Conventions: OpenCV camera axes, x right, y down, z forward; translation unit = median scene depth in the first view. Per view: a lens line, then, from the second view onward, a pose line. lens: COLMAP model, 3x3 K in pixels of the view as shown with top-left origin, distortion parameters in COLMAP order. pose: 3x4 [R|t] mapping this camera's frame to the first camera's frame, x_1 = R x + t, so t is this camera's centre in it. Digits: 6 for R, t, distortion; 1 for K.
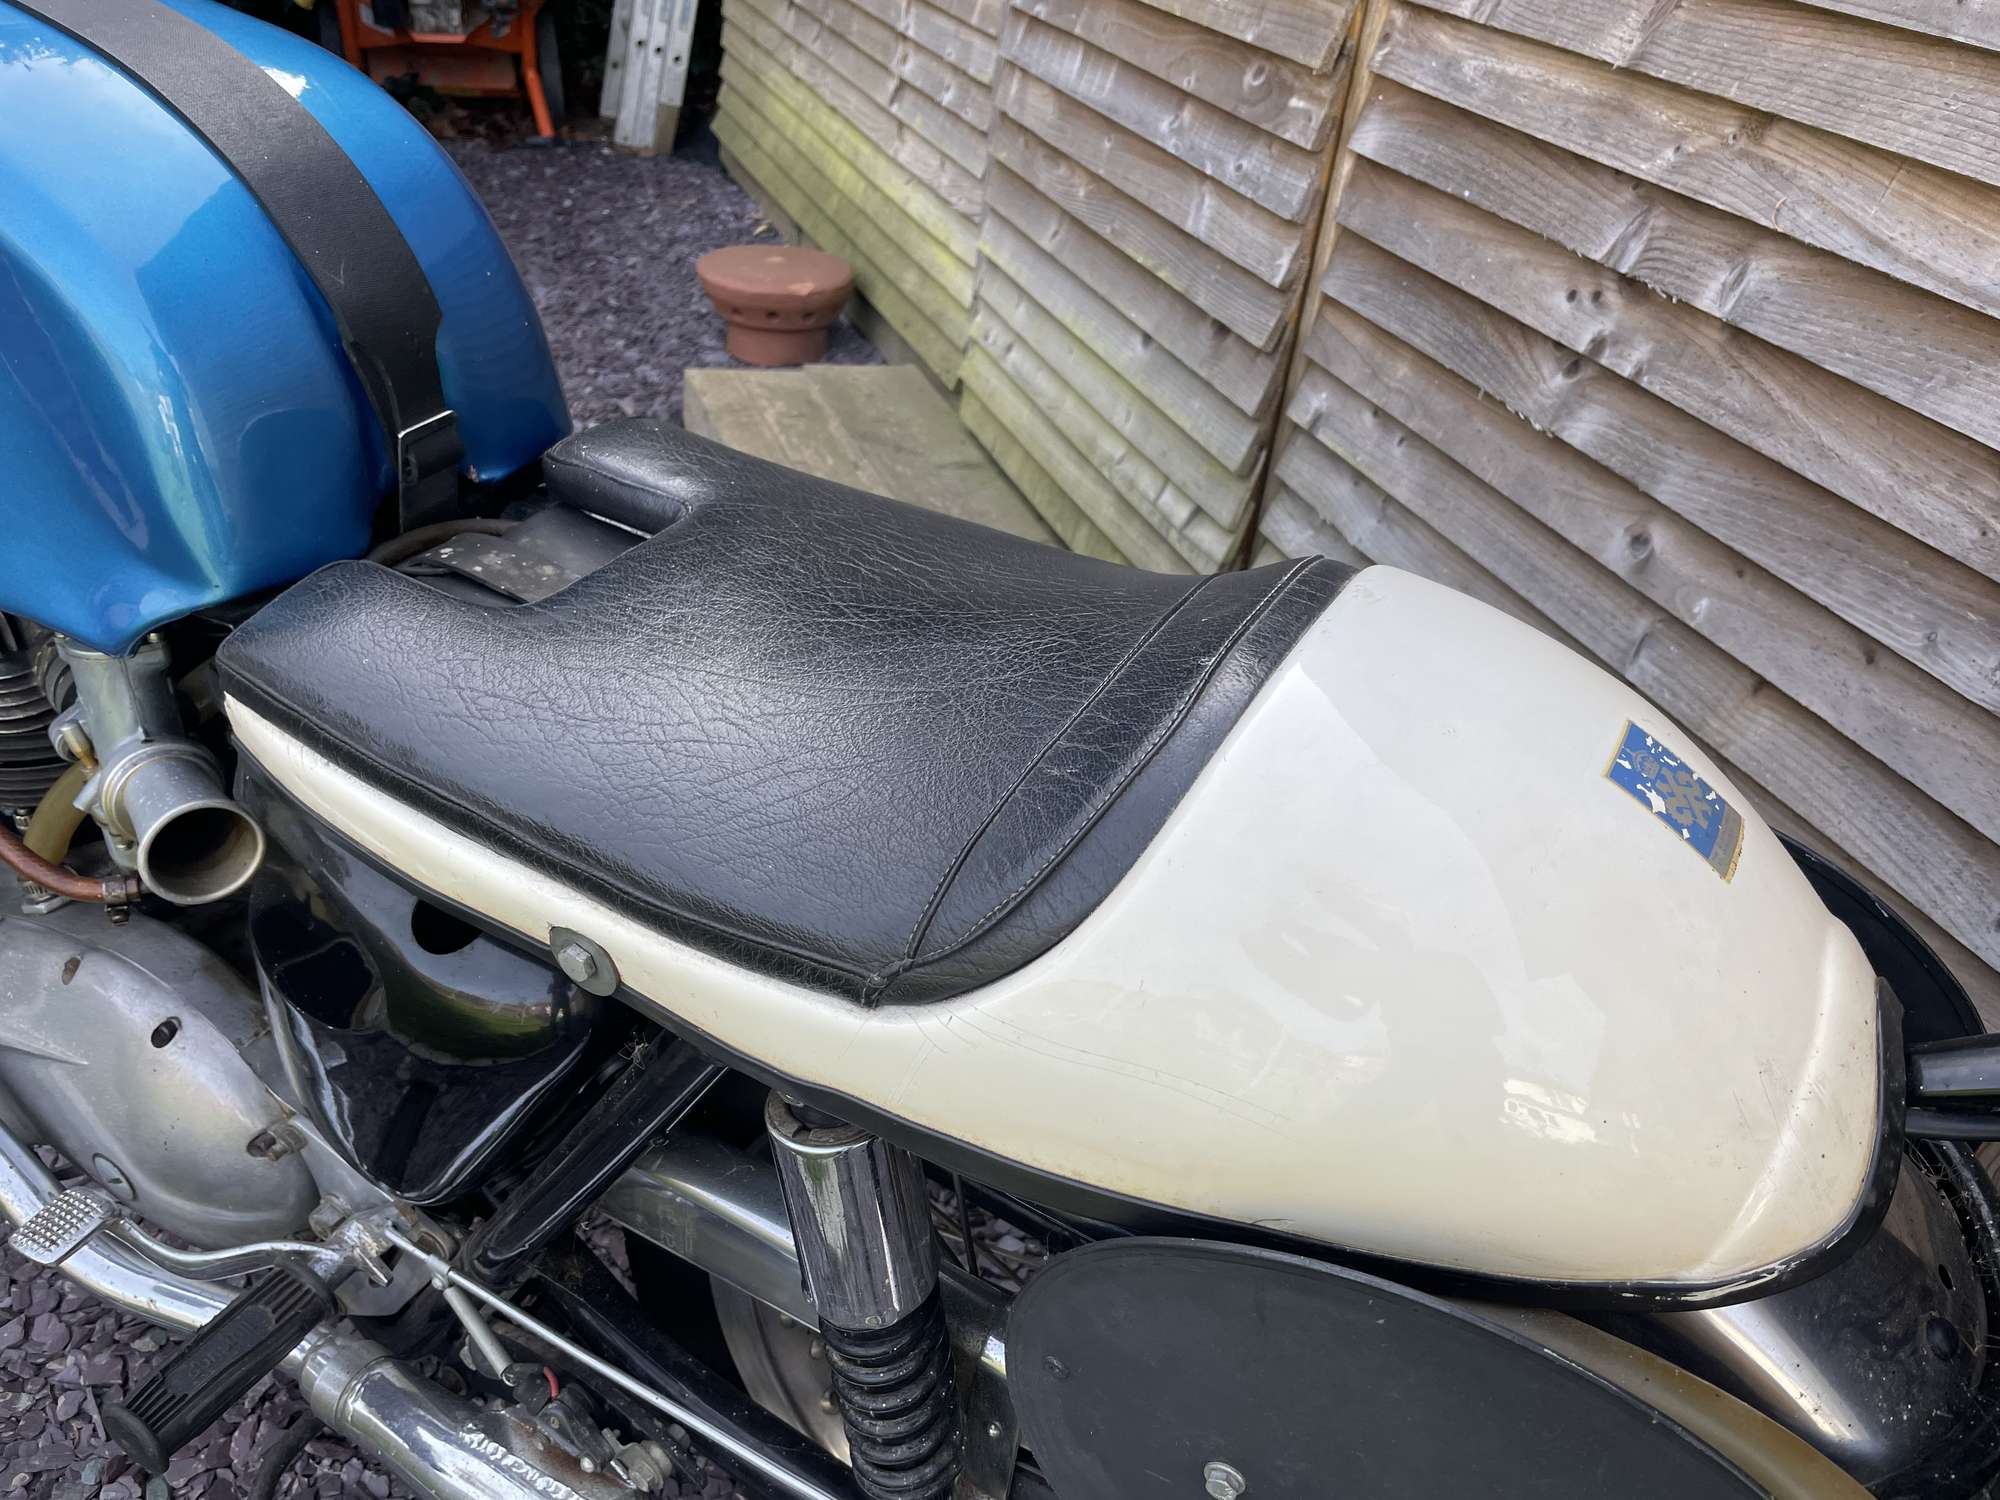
lens RADIAL K [[1508.8, 0, 986.1], [0, 1508.8, 765.5], [0, 0, 1]] dist [0.056655, -0.087827]
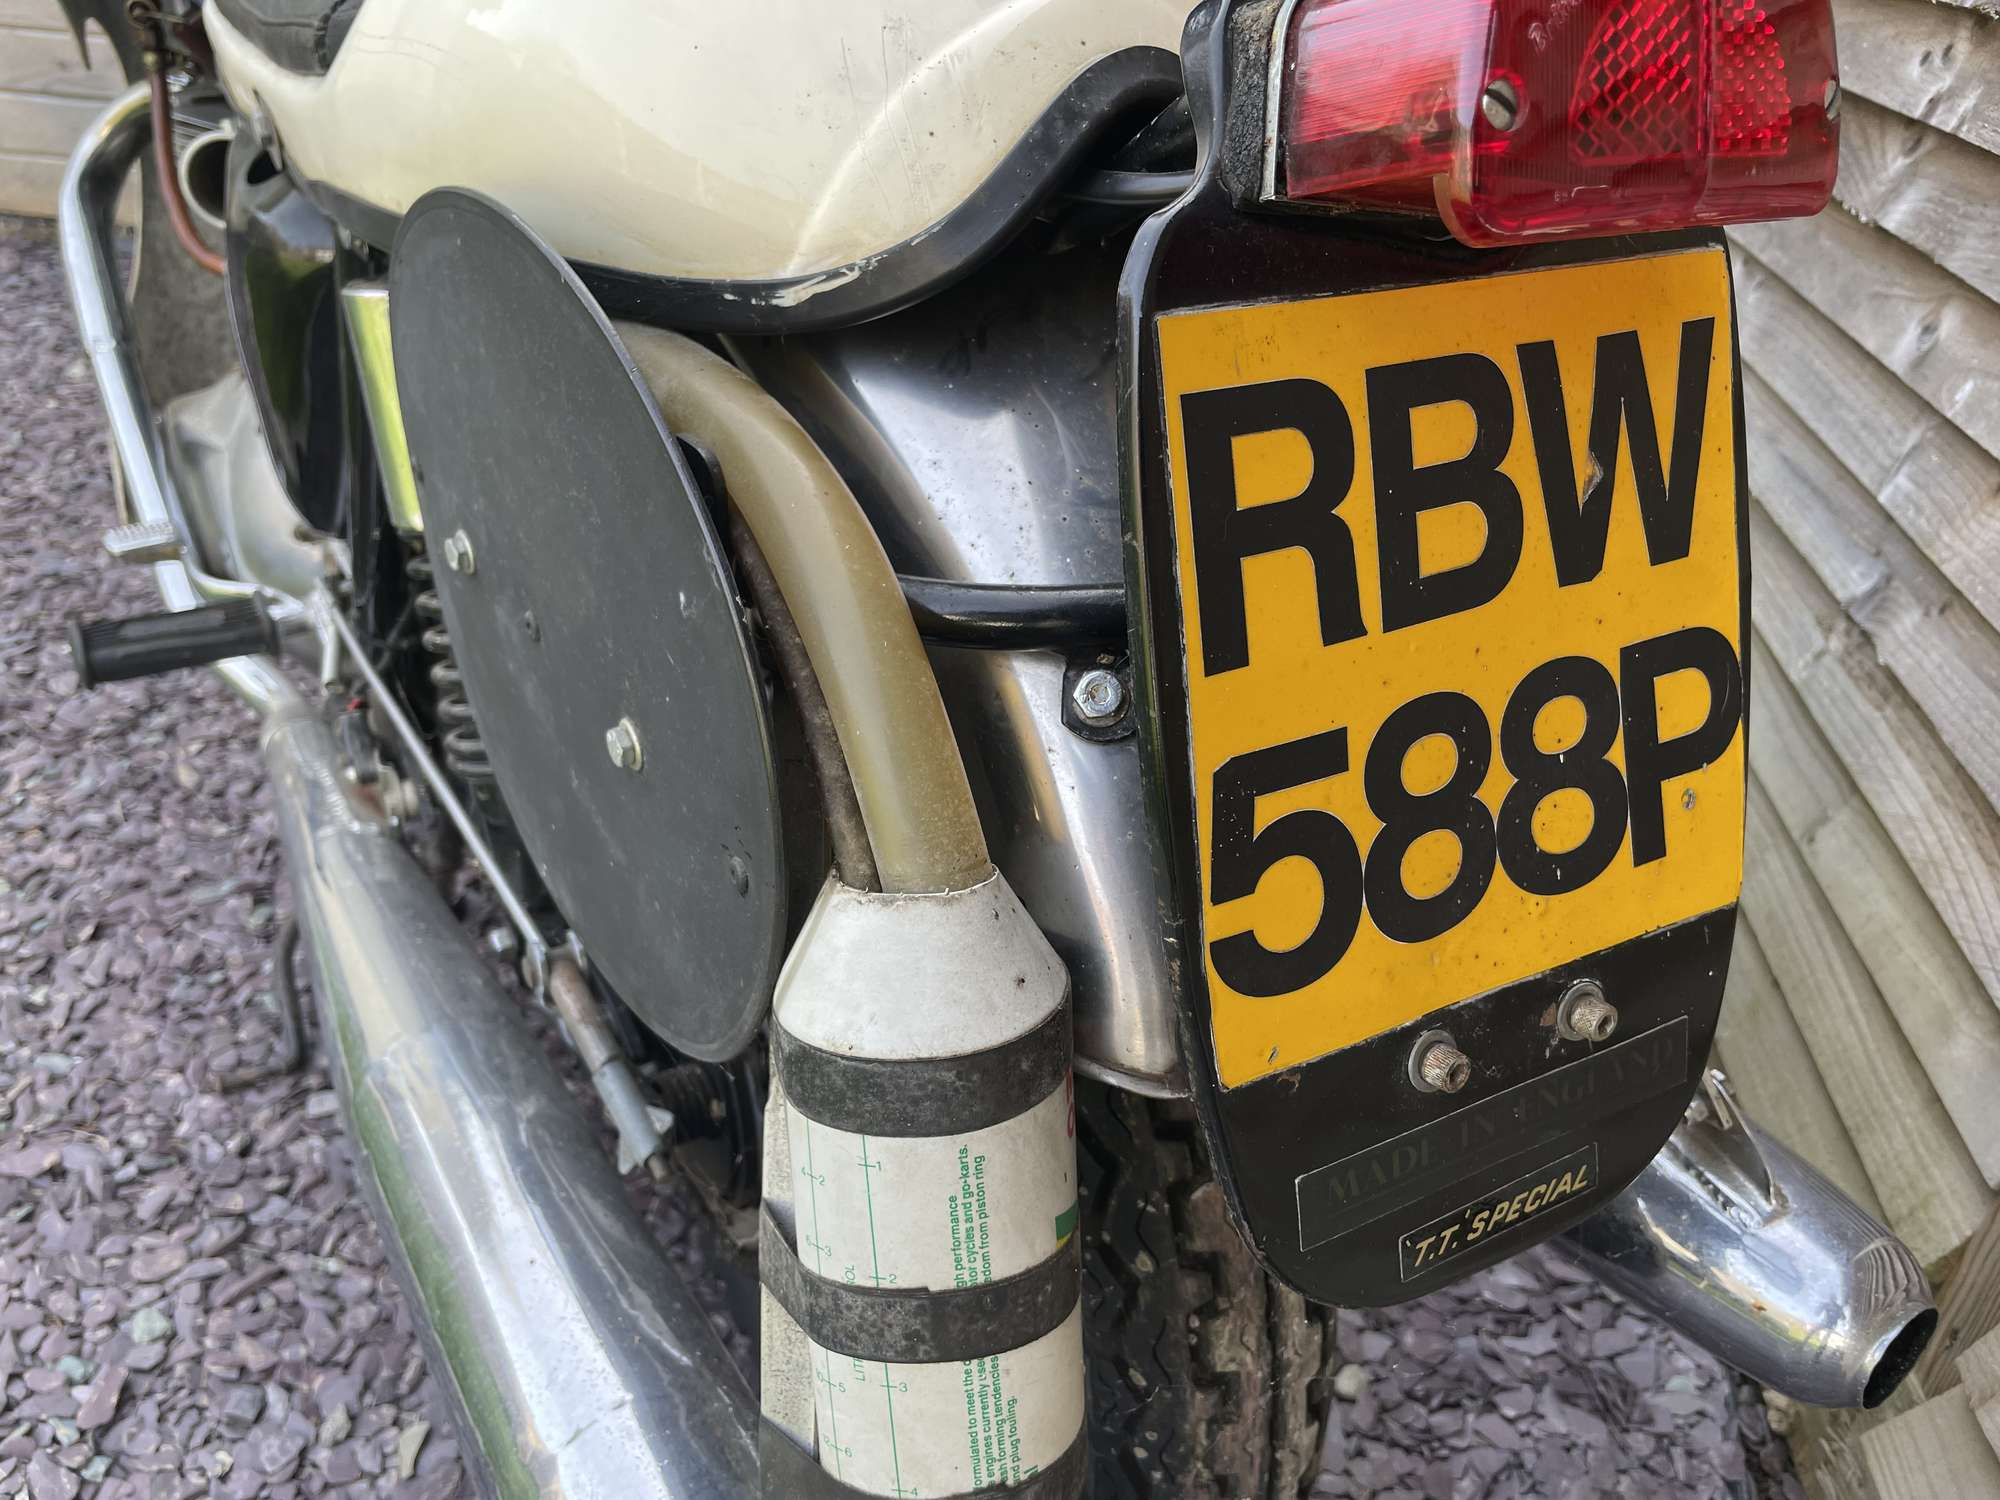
lens RADIAL K [[1508.8, 0, 986.1], [0, 1508.8, 765.5], [0, 0, 1]] dist [0.056655, -0.087827]
pose [[0.883106, 0.231572, -0.408042, 0.274001], [-0.264739, 0.963973, -0.025888, 0.166306], [0.387346, 0.130887, 0.912596, 0.079223]]
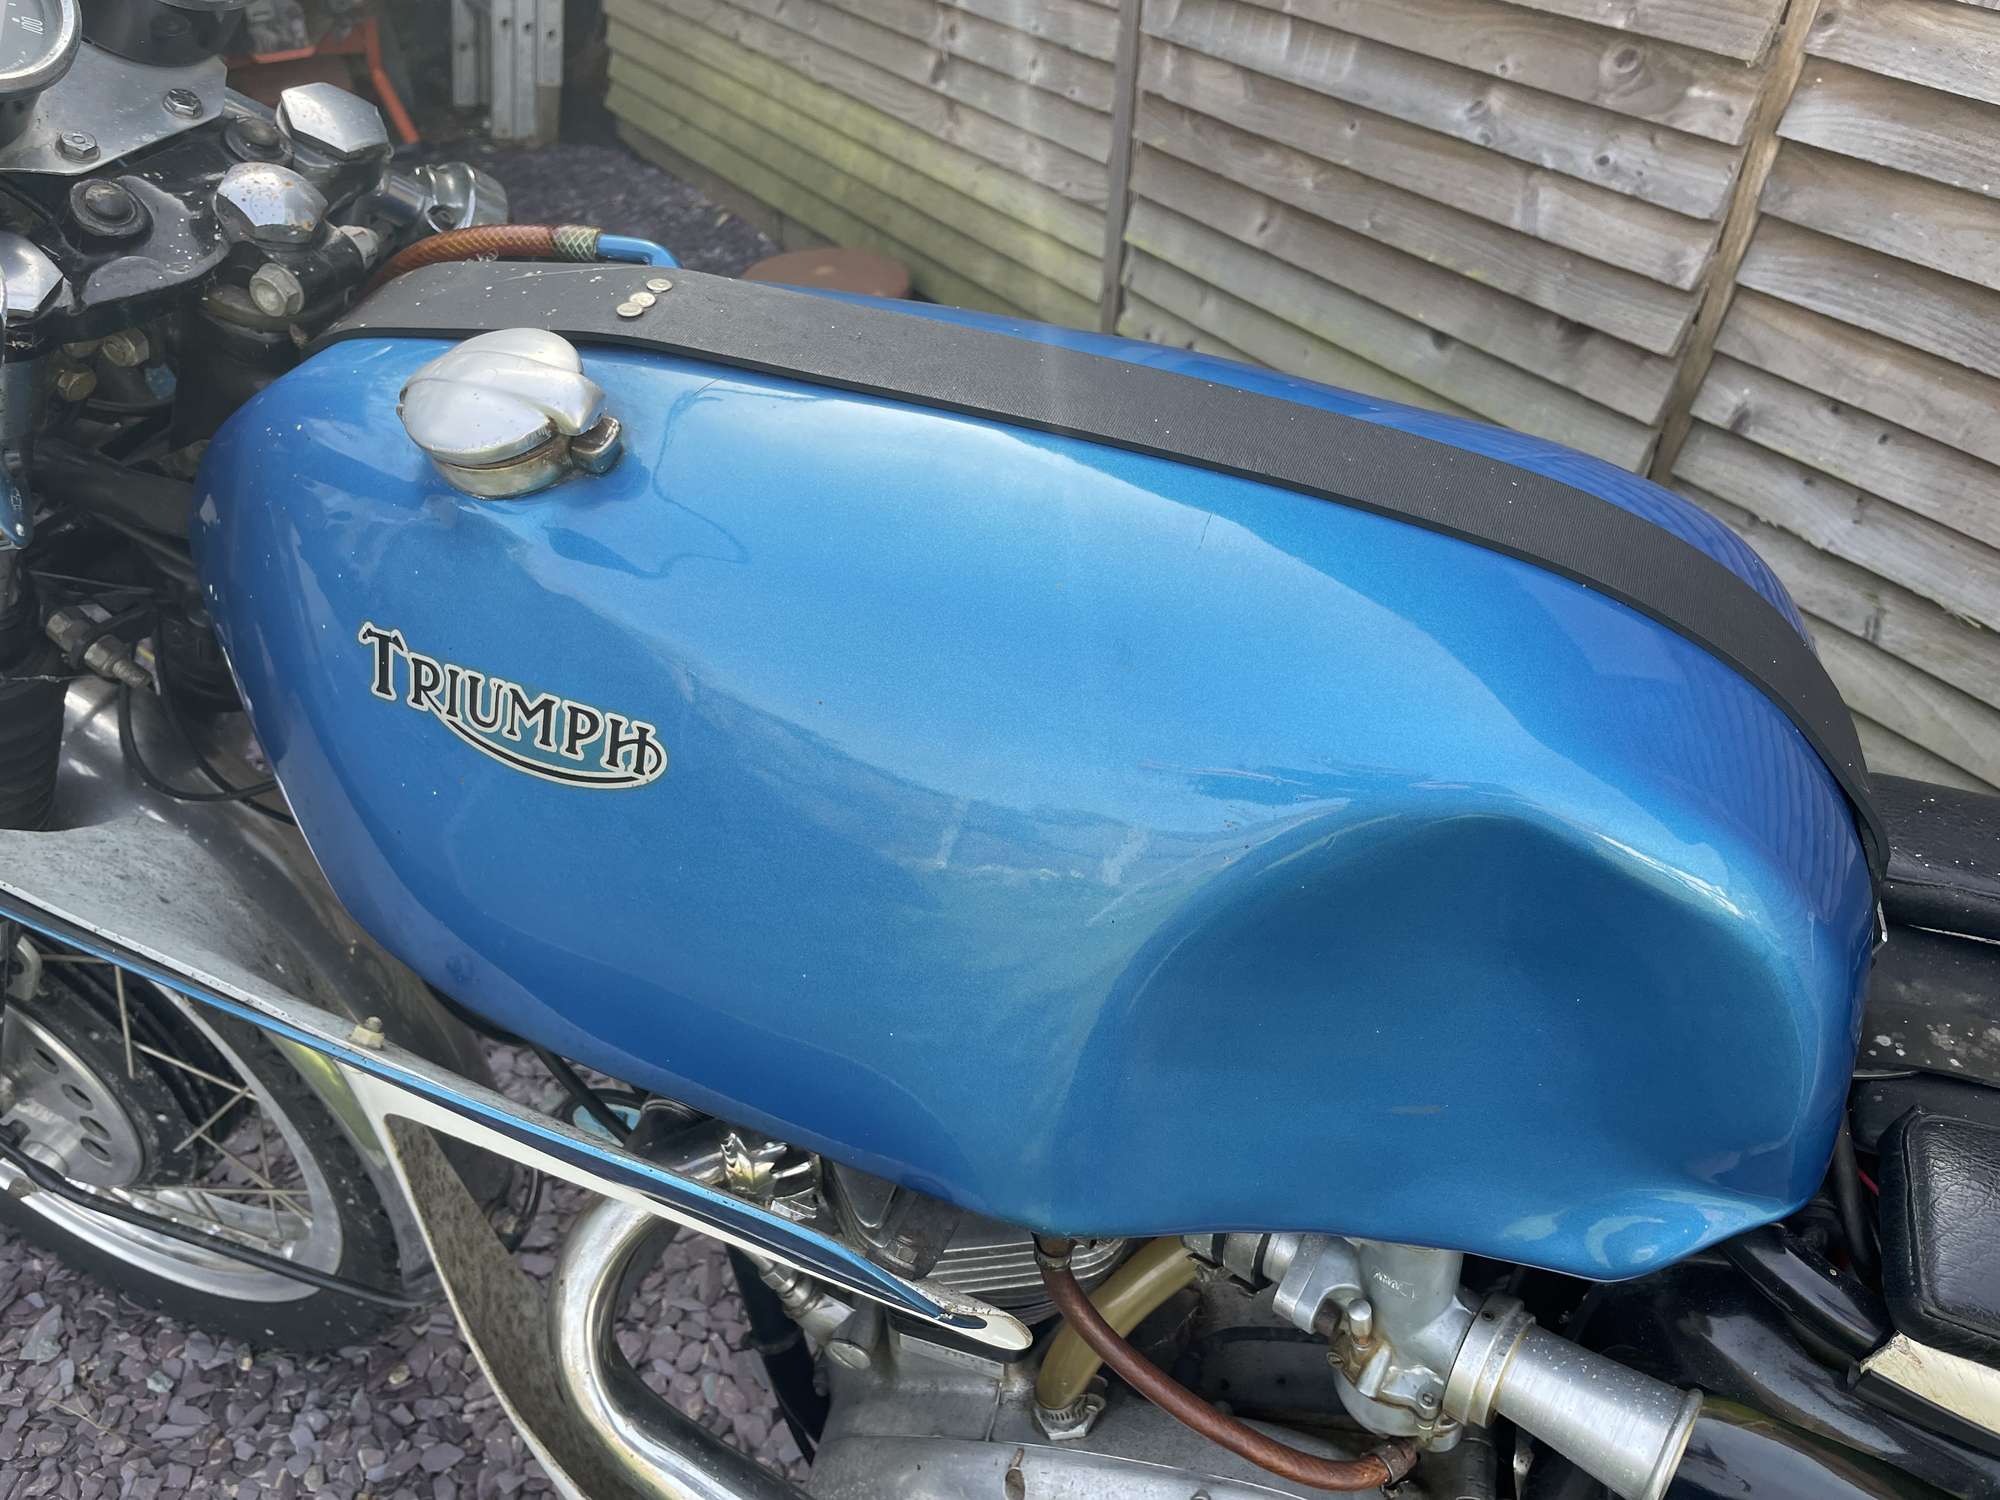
lens RADIAL K [[1534.7, 0, 1000.0], [0, 1534.7, 750.0], [0, 0, 1]] dist [0.066523, -0.095634]
pose [[0.969680, -0.211813, 0.121886, -0.378789], [0.202573, 0.975665, 0.083912, -0.197822], [-0.136694, -0.056677, 0.988991, 0.100159]]
